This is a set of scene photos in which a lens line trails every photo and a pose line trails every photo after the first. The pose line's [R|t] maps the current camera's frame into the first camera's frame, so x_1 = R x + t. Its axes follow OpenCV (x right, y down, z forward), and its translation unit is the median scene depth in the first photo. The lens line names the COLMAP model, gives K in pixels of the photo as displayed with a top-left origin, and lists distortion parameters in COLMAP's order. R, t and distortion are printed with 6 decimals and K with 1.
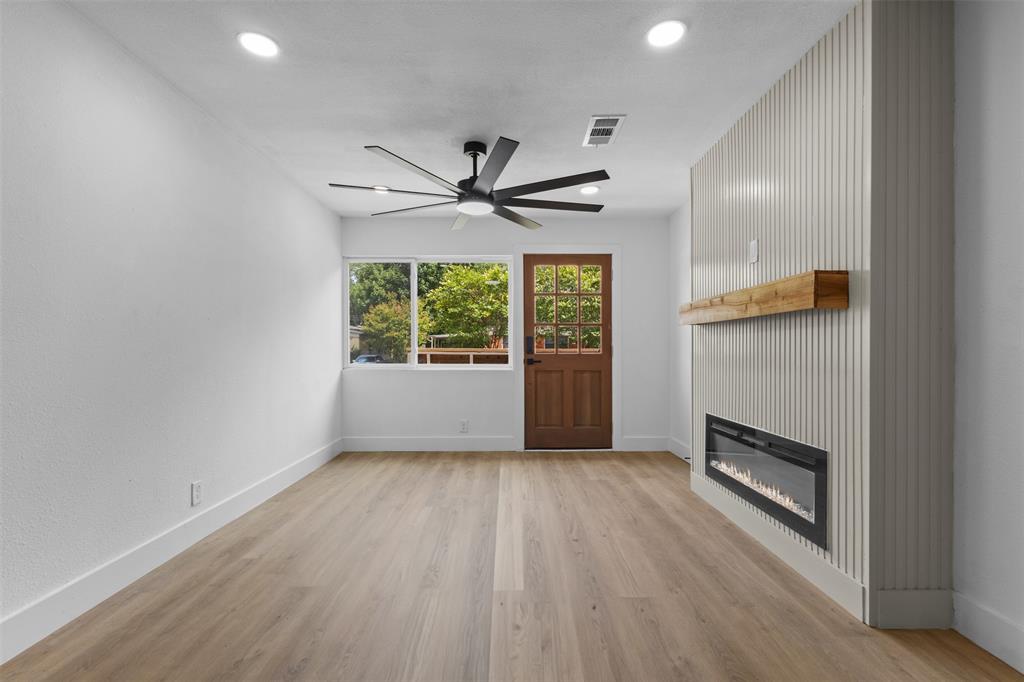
lens RADIAL K [[476.5, 0, 506.9], [0, 476.5, 348.1], [0, 0, 1]] dist [0.000071, 0.000755]
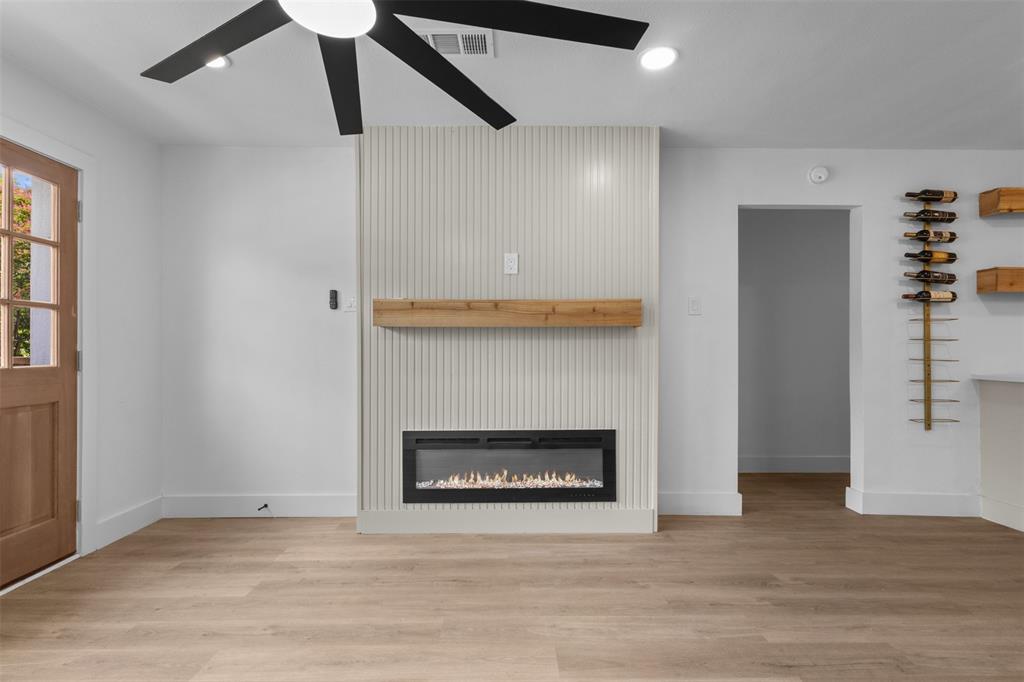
lens RADIAL K [[476.5, 0, 508.1], [0, 476.5, 349.3], [0, 0, 1]] dist [0.000071, 0.000755]
pose [[-0.006611, 0.005750, 0.999962, -0.390400], [0.002512, 0.999980, -0.005733, -0.004385], [-0.999975, 0.002474, -0.006625, 0.725085]]
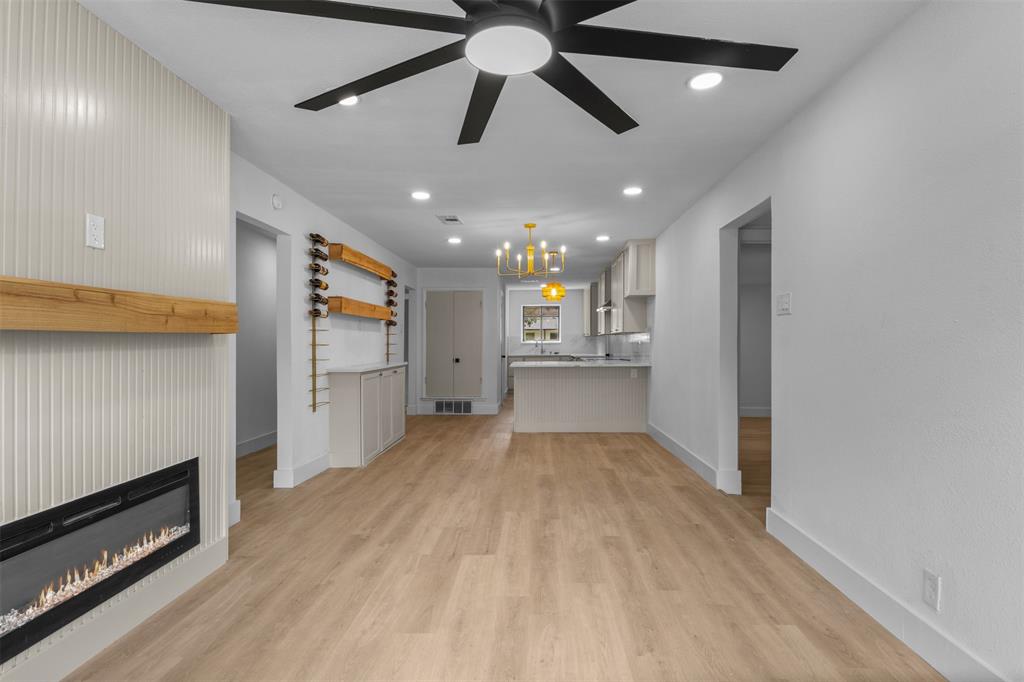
lens RADIAL K [[541.8, 0, 525.0], [0, 541.8, 339.9], [0, 0, 1]] dist [-0.001606, -0.002445]
pose [[-0.999804, 0.007827, 0.018195, -0.077264], [0.007818, 0.999969, -0.000551, -0.031259], [-0.018199, -0.000409, -0.999834, 1.257793]]
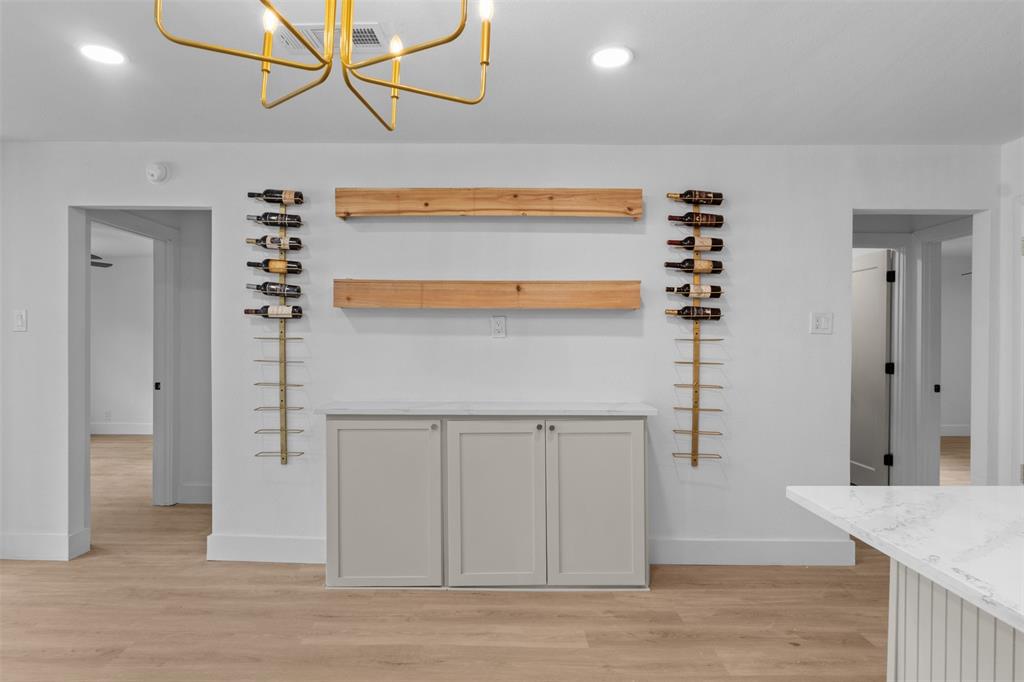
lens RADIAL K [[541.8, 0, 512.3], [0, 541.8, 343.9], [0, 0, 1]] dist [-0.001606, -0.002445]
pose [[-0.005302, -0.005241, 0.999972, -0.391172], [0.002155, 0.999984, 0.005253, -0.054603], [-0.999984, 0.002183, -0.005290, -0.372670]]
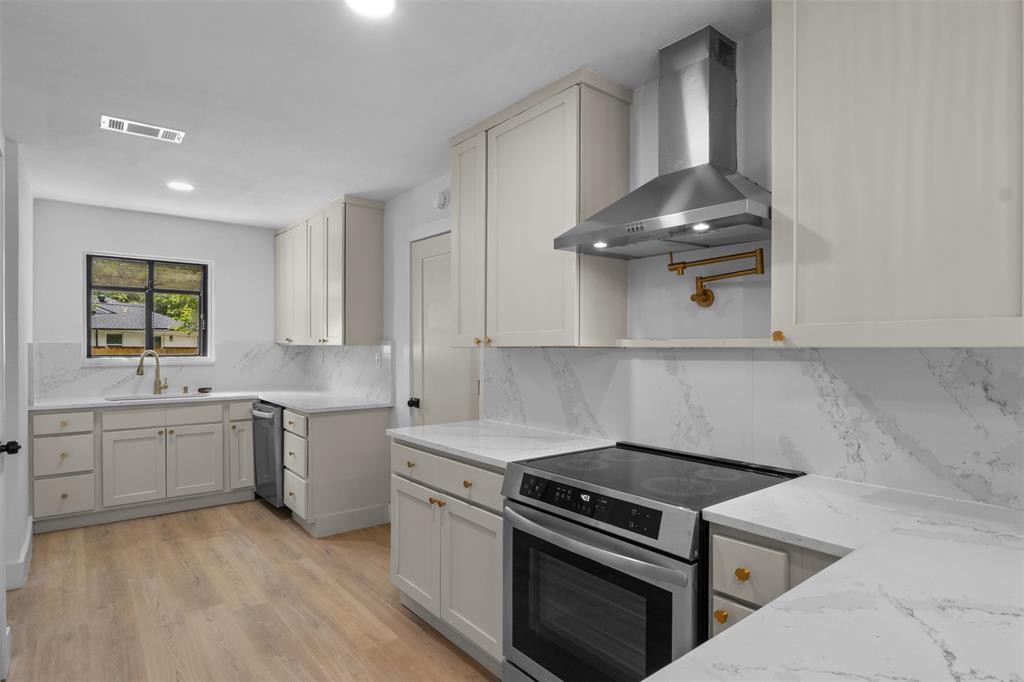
lens RADIAL K [[541.8, 0, 512.3], [0, 541.8, 348.3], [0, 0, 1]] dist [-0.001606, -0.002445]
pose [[-0.777464, 0.004638, -0.628910, 0.031384], [0.001797, 0.999985, 0.005153, -0.053155], [0.628925, 0.002876, -0.777461, -0.731434]]
